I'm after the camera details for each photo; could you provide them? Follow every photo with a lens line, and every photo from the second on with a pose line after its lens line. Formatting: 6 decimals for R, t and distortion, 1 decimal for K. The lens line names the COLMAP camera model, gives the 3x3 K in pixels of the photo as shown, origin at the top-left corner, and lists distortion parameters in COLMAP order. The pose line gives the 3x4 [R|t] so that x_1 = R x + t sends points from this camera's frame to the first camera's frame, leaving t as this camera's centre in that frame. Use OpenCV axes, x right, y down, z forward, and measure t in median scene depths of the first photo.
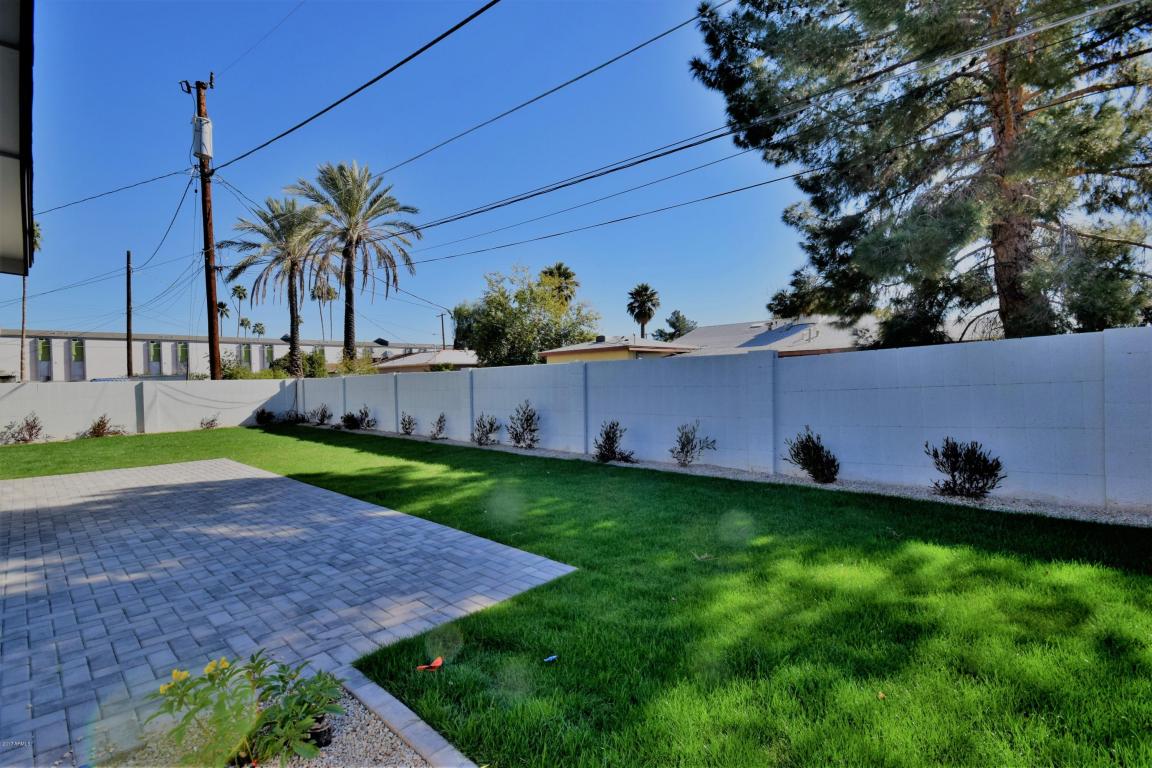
lens RADIAL K [[516.6, 0, 569.8], [0, 516.6, 385.6], [0, 0, 1]] dist [-0.000322, -0.000356]
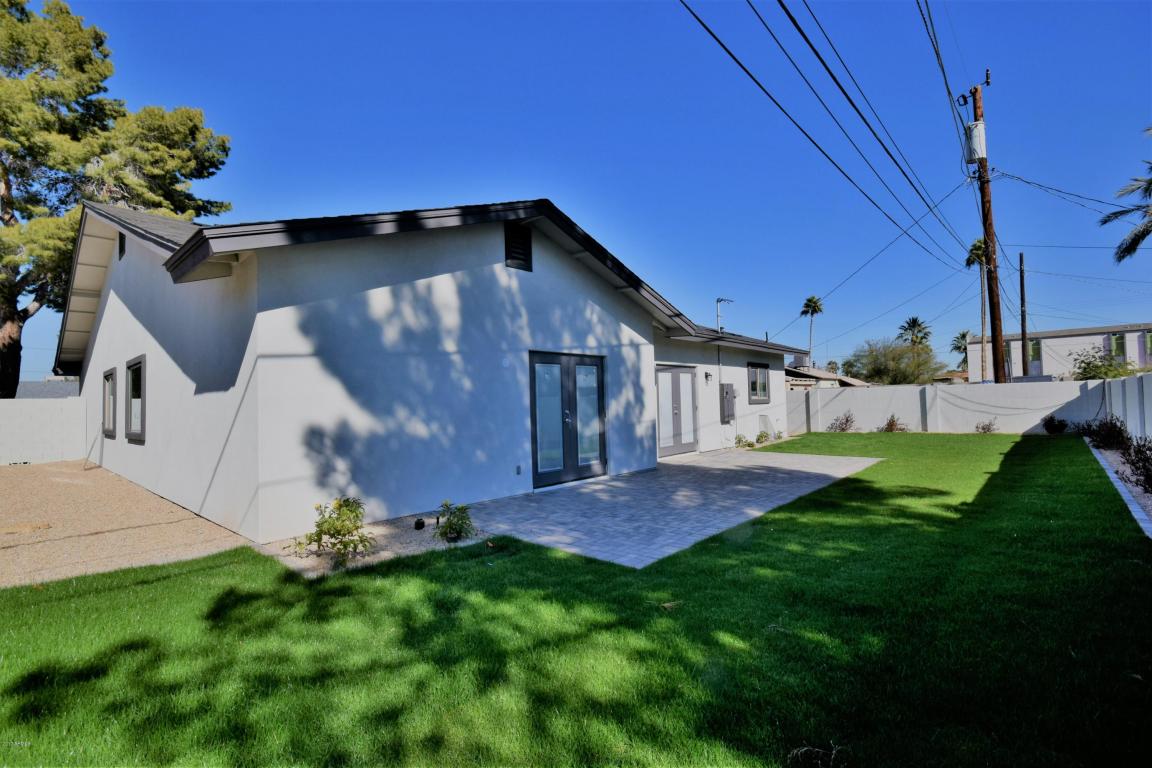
lens RADIAL K [[516.6, 0, 576.6], [0, 516.6, 383.1], [0, 0, 1]] dist [-0.000322, -0.000356]
pose [[0.028760, -0.011148, -0.999524, 0.311522], [0.012156, 0.999868, -0.010802, -0.012767], [0.999512, -0.011839, 0.028891, 0.224710]]
